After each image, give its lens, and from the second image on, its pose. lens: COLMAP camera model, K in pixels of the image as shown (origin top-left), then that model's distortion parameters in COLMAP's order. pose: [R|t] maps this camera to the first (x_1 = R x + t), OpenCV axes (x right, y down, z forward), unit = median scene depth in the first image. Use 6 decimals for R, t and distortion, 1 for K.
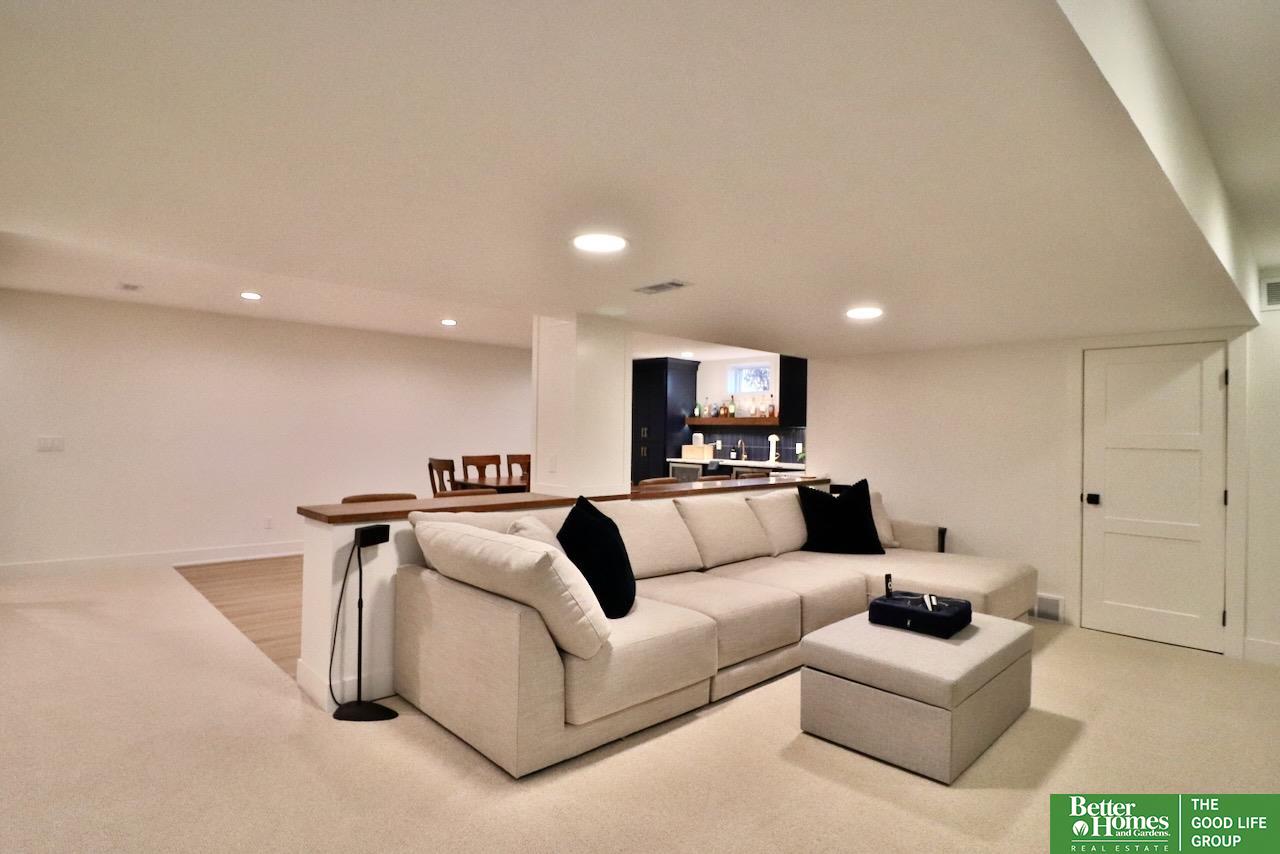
lens RADIAL K [[662.3, 0, 643.3], [0, 662.3, 425.5], [0, 0, 1]] dist [-0.007520, -0.006327]
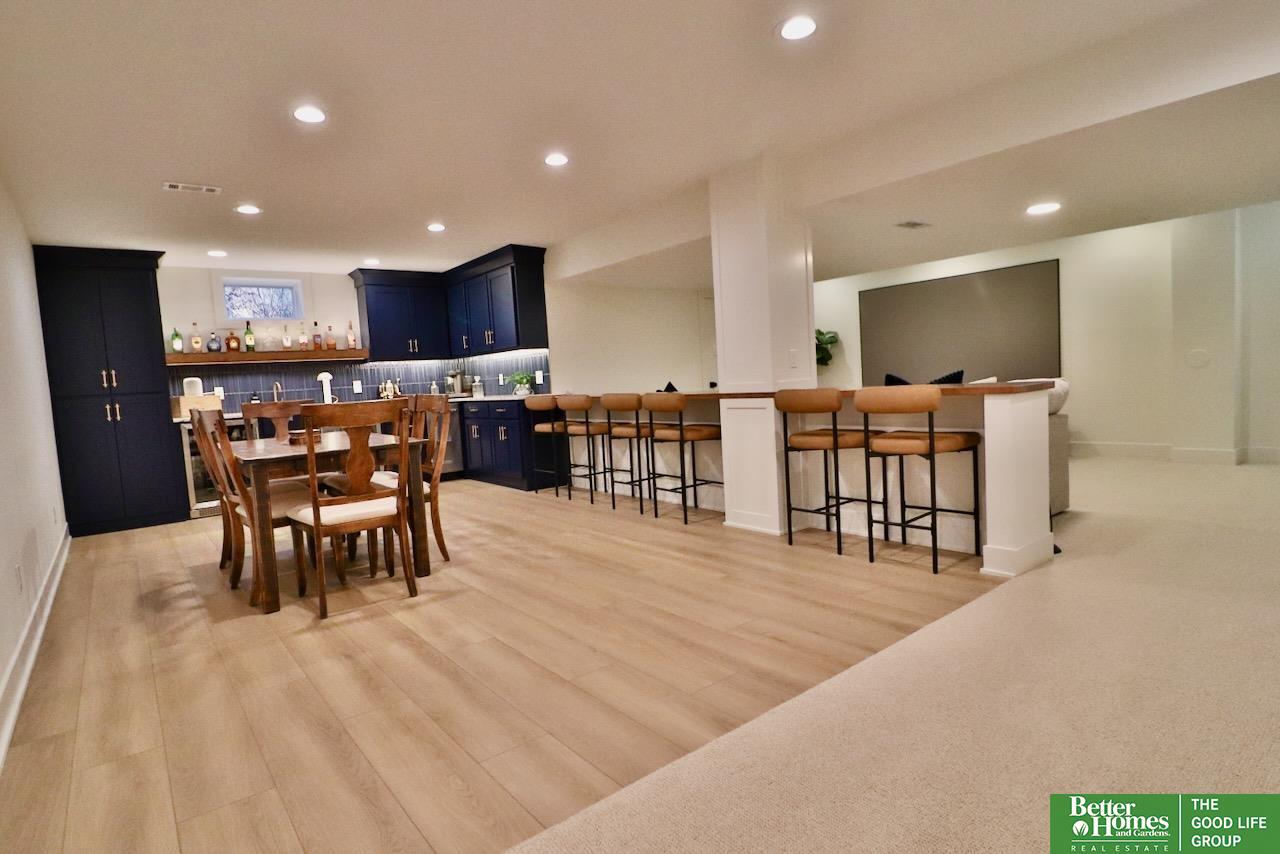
lens RADIAL K [[662.3, 0, 633.3], [0, 662.3, 425.1], [0, 0, 1]] dist [-0.007520, -0.006327]
pose [[0.092781, -0.095536, 0.991093, -0.537376], [0.053813, 0.994412, 0.090818, 0.023458], [-0.994231, 0.044907, 0.097404, 0.519928]]
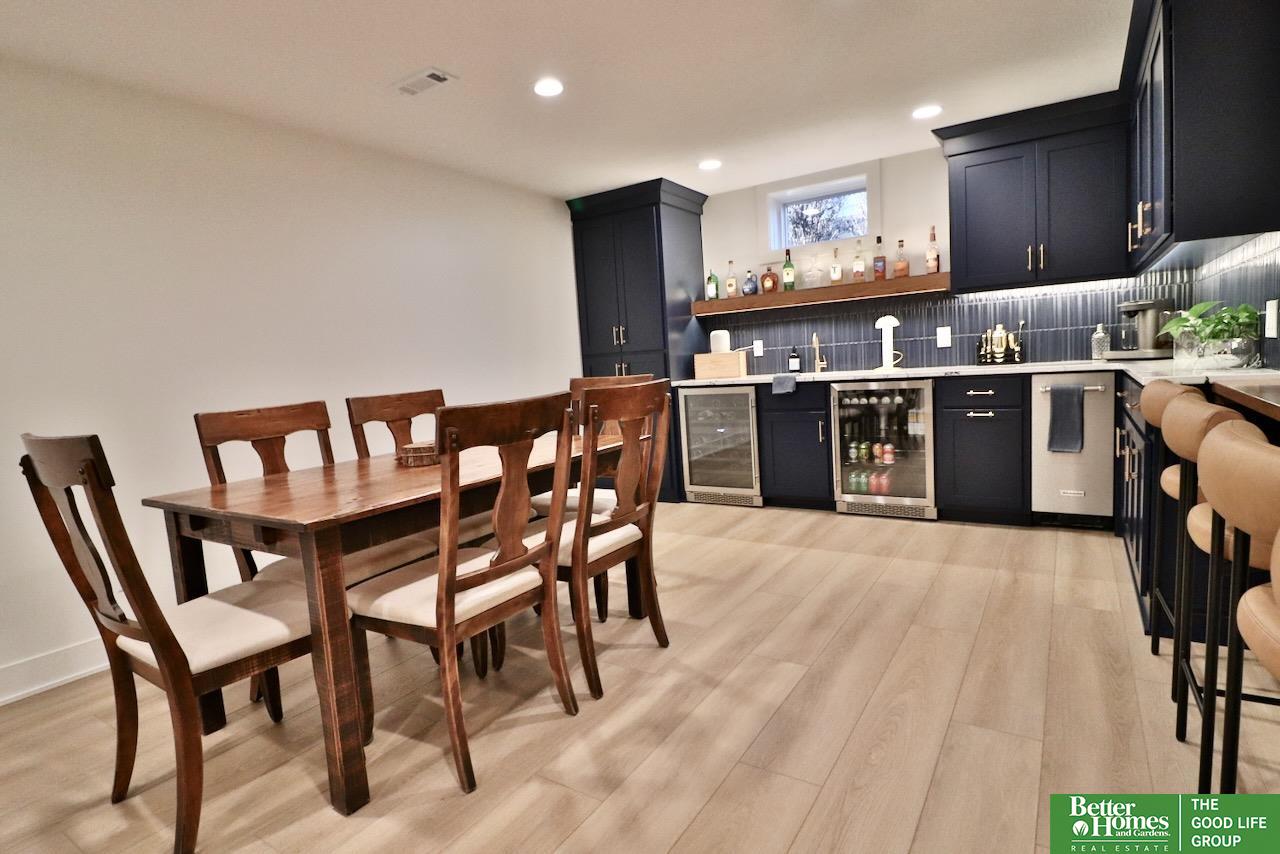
lens RADIAL K [[662.3, 0, 627.5], [0, 662.3, 436.9], [0, 0, 1]] dist [-0.007520, -0.006327]
pose [[0.977521, -0.102173, 0.184430, -0.100185], [0.080107, 0.989121, 0.123380, 0.025991], [-0.195029, -0.105832, 0.975071, 0.495441]]
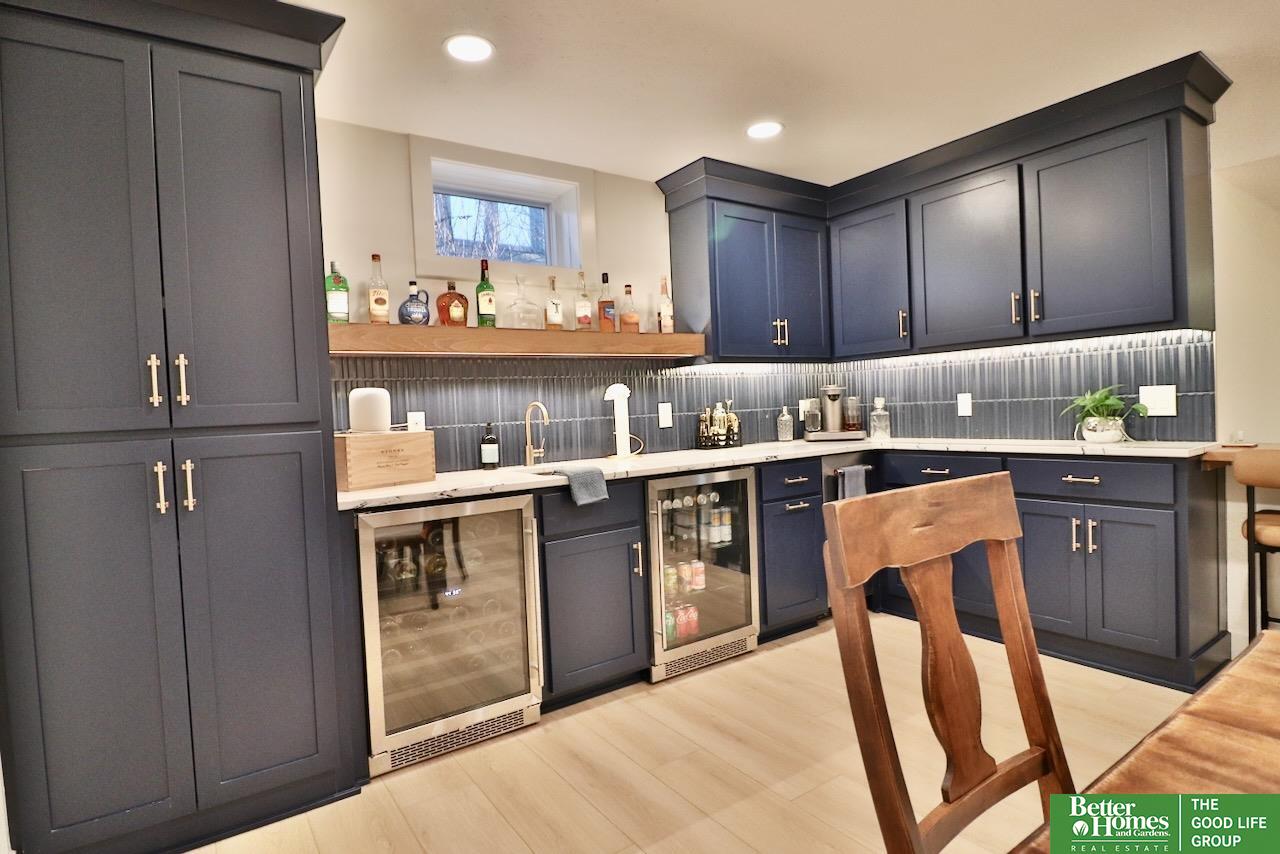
lens RADIAL K [[662.3, 0, 621.2], [0, 662.3, 427.9], [0, 0, 1]] dist [-0.007520, -0.006327]
pose [[0.181019, -0.054089, 0.981991, -0.159887], [0.039663, 0.998076, 0.047663, 0.020130], [-0.982679, 0.030321, 0.182816, 0.876855]]
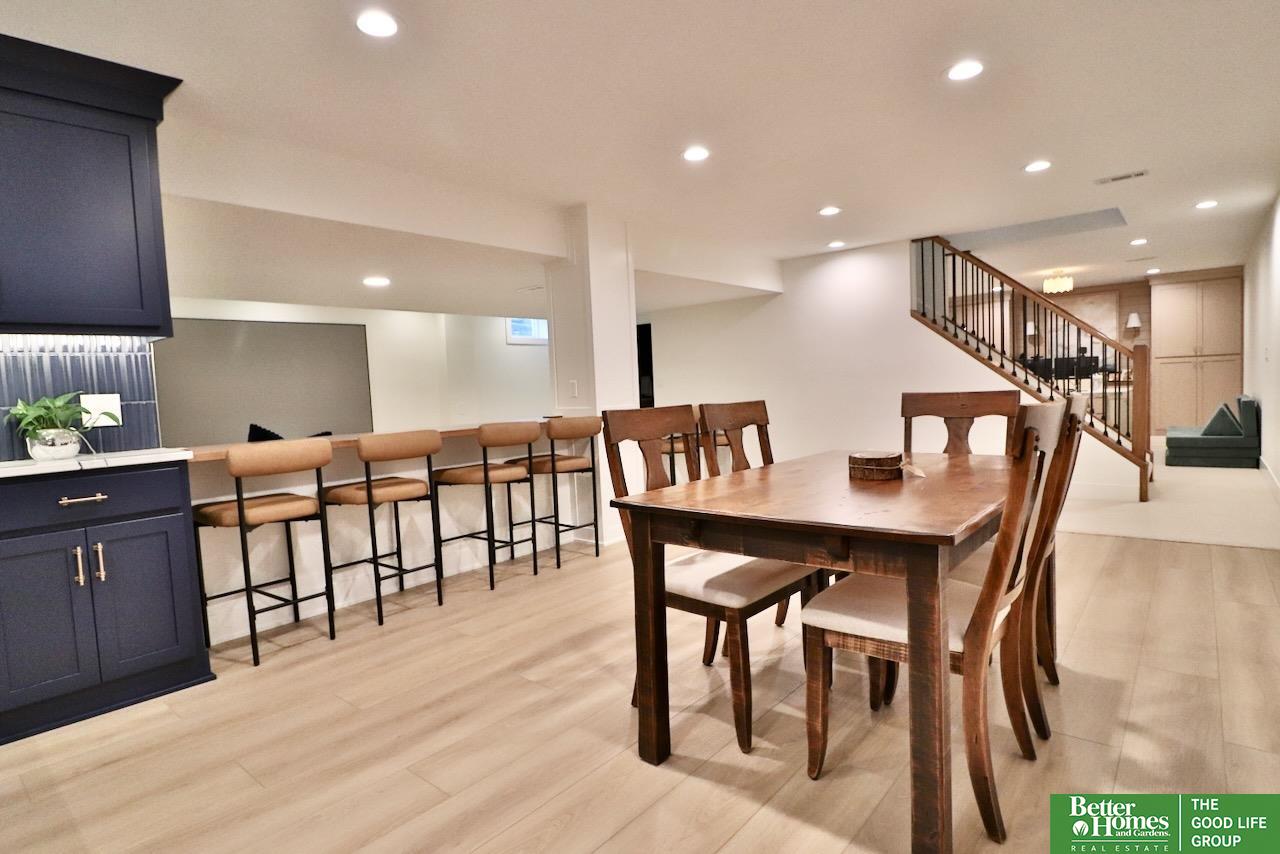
lens RADIAL K [[662.3, 0, 647.6], [0, 662.3, 428.1], [0, 0, 1]] dist [-0.007520, -0.006327]
pose [[-0.992396, 0.041686, -0.115814, -0.020926], [0.036254, 0.998159, 0.048622, 0.033985], [0.117628, 0.044054, -0.992080, 0.998381]]
